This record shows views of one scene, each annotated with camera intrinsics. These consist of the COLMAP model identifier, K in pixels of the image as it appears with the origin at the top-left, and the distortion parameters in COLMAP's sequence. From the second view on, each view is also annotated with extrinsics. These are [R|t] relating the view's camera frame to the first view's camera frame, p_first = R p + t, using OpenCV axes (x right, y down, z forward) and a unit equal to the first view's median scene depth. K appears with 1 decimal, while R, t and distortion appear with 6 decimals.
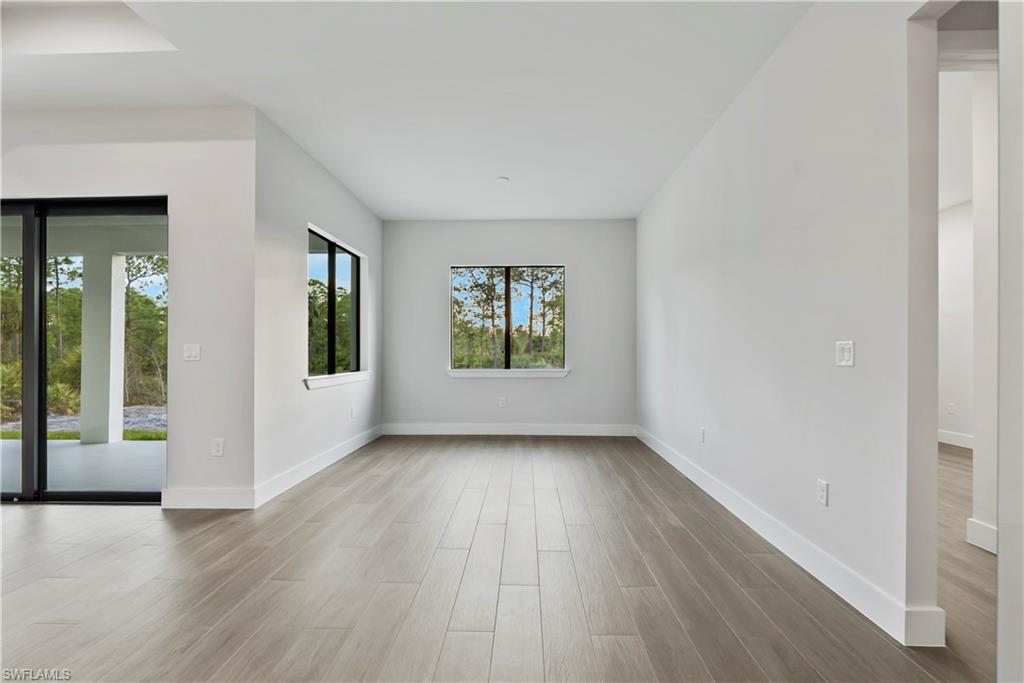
lens RADIAL K [[455.3, 0, 516.5], [0, 455.3, 350.6], [0, 0, 1]] dist [-0.001426, -0.000818]
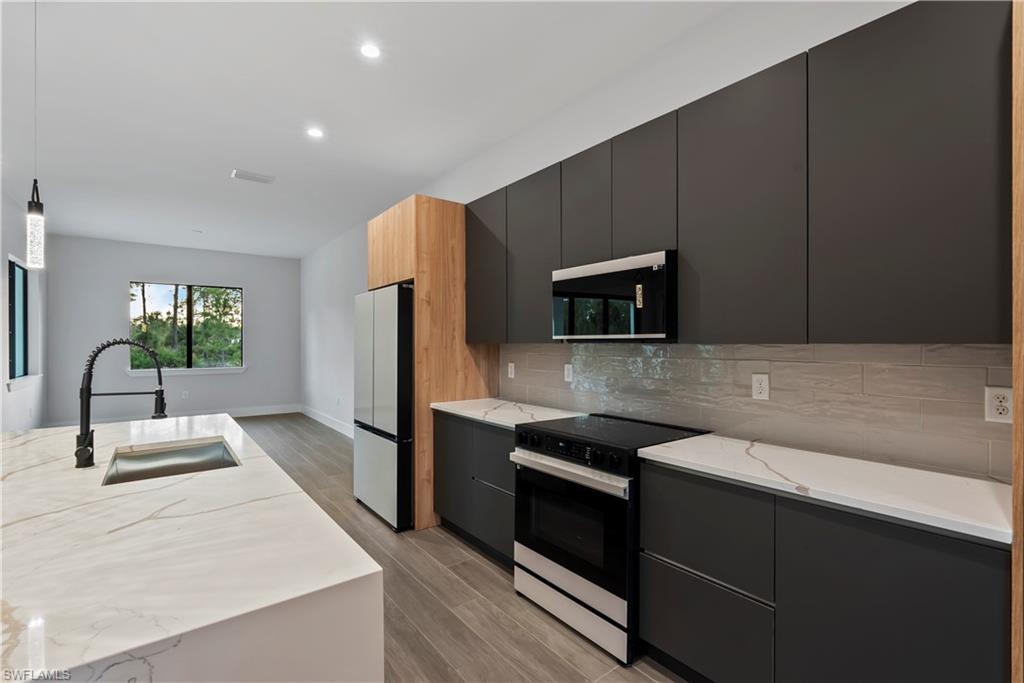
lens RADIAL K [[455.3, 0, 509.5], [0, 455.3, 342.1], [0, 0, 1]] dist [-0.001426, -0.000818]
pose [[0.778417, 0.000552, 0.627747, -0.114381], [-0.001224, 0.999999, 0.000640, -0.030902], [-0.627746, -0.001267, 0.778417, -0.484738]]
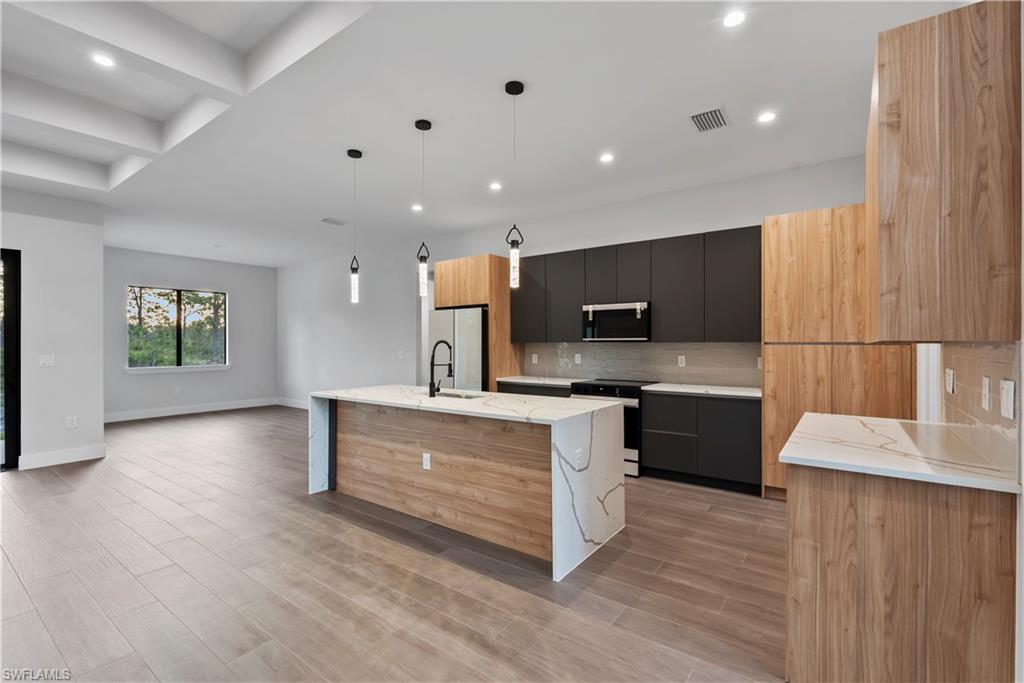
lens RADIAL K [[455.3, 0, 506.7], [0, 455.3, 339.8], [0, 0, 1]] dist [-0.001426, -0.000818]
pose [[0.577622, 0.005525, 0.816285, -0.537228], [-0.002042, 0.999984, -0.005324, -0.029761], [-0.816302, 0.001408, 0.577624, -0.541265]]
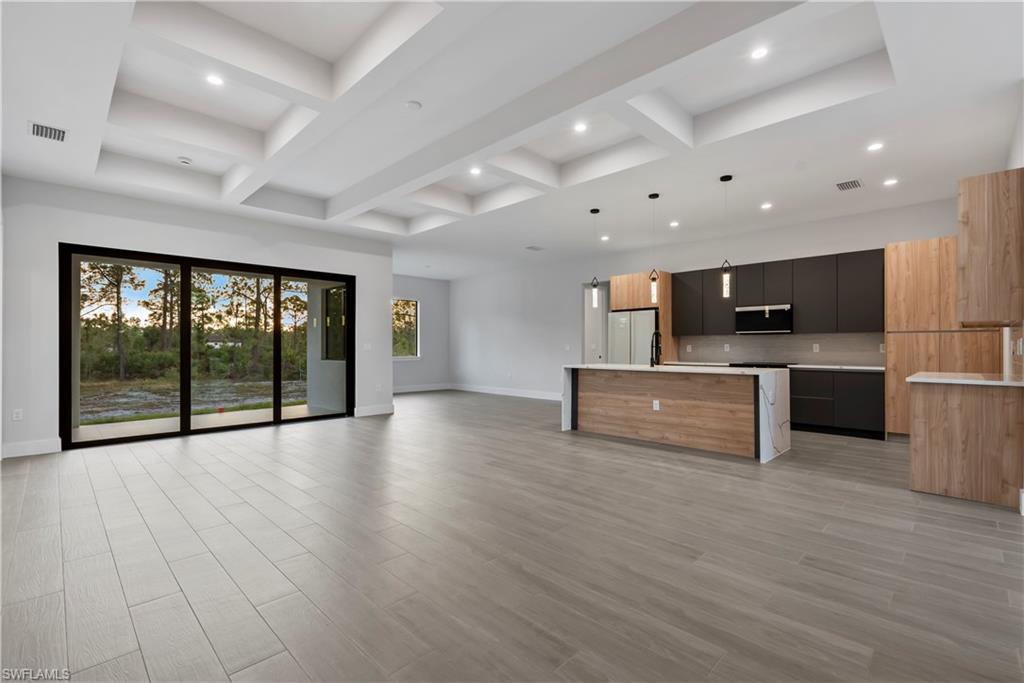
lens RADIAL K [[455.3, 0, 513.2], [0, 455.3, 343.0], [0, 0, 1]] dist [-0.001426, -0.000818]
pose [[0.689738, 0.007137, 0.724024, -0.941282], [-0.003129, 0.999971, -0.006876, -0.001962], [-0.724052, 0.002477, 0.689740, -0.552521]]
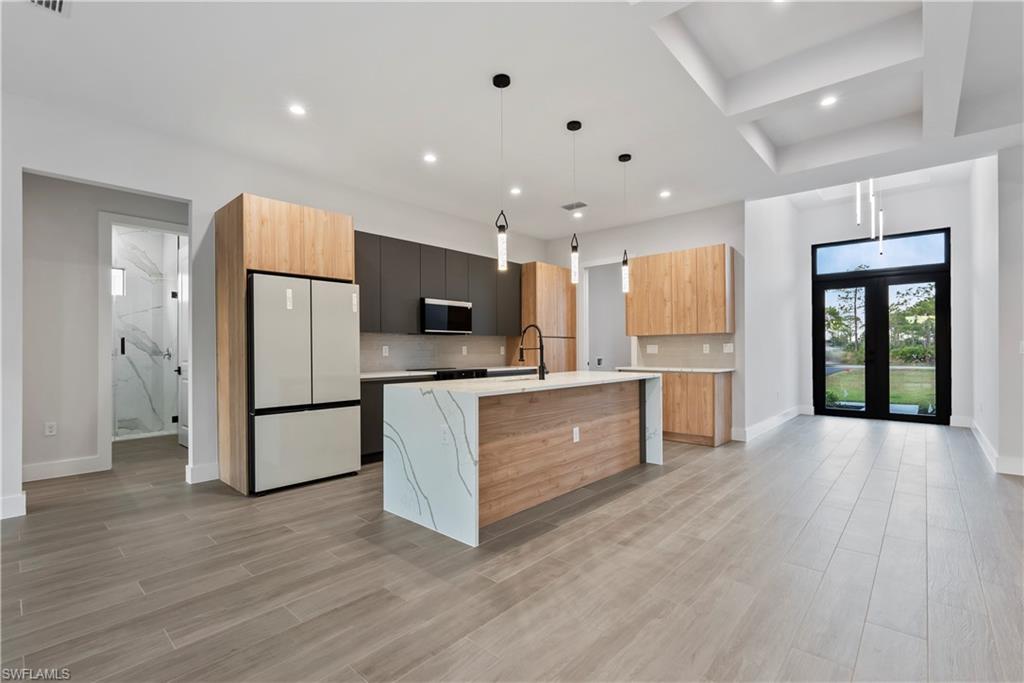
lens RADIAL K [[455.3, 0, 517.7], [0, 455.3, 348.1], [0, 0, 1]] dist [-0.001426, -0.000818]
pose [[-0.756894, 0.005814, 0.653512, -0.482877], [0.001996, 0.999976, -0.006585, 0.001096], [-0.653534, -0.003680, -0.756888, 0.291490]]
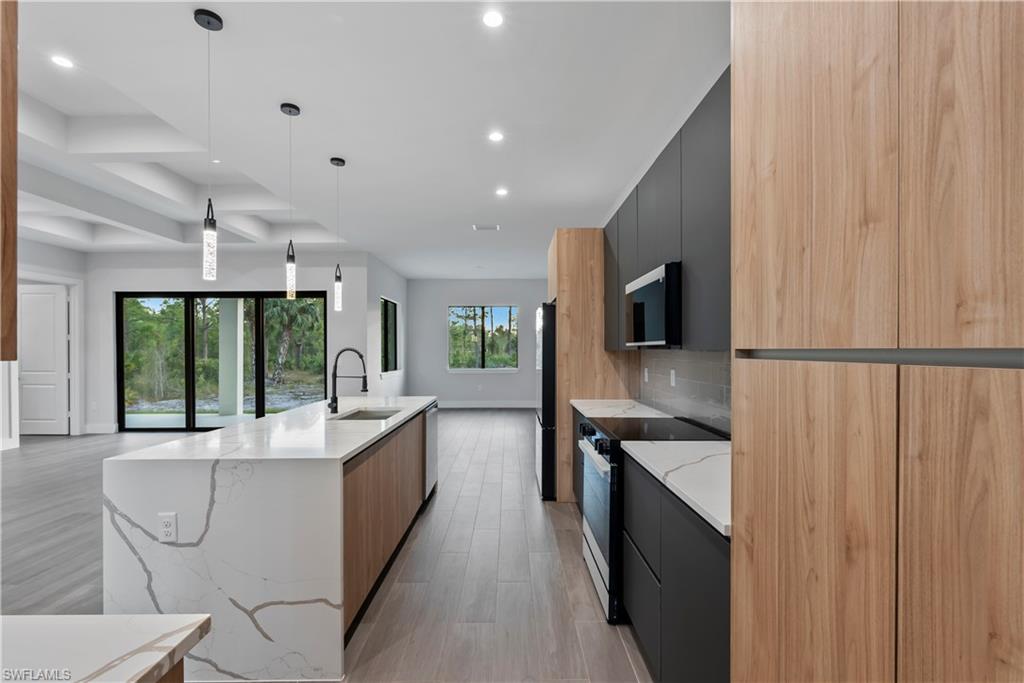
lens RADIAL K [[455.3, 0, 514.6], [0, 455.3, 348.5], [0, 0, 1]] dist [-0.001426, -0.000818]
pose [[0.999393, -0.002126, 0.034779, 0.035975], [0.002121, 0.999998, 0.000194, -0.031006], [-0.034779, -0.000120, 0.999395, -0.638011]]
